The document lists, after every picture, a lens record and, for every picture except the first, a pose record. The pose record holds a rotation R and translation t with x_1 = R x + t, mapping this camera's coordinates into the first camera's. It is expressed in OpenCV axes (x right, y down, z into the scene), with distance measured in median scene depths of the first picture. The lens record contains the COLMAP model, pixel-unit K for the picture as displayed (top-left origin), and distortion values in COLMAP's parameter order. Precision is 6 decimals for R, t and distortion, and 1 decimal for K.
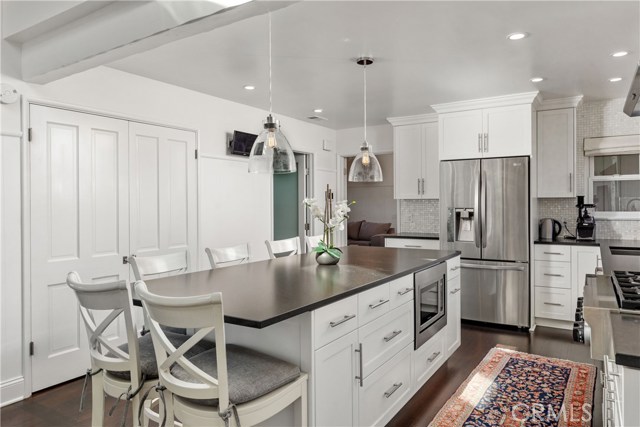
lens RADIAL K [[436.2, 0, 320.6], [0, 436.2, 210.4], [0, 0, 1]] dist [-0.002253, -0.000814]
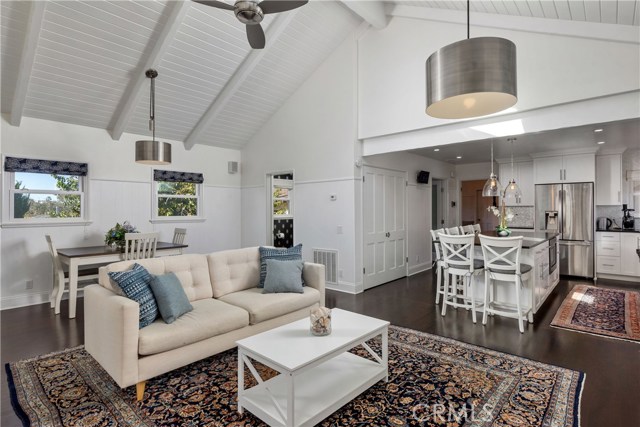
lens RADIAL K [[330.1, 0, 319.9], [0, 330.1, 212.4], [0, 0, 1]] dist [0.003182, 0.001088]
pose [[0.987369, 0.003042, -0.158406, -0.390795], [-0.003625, 0.999988, -0.003395, 0.007643], [0.158394, 0.003926, 0.987368, -0.489331]]
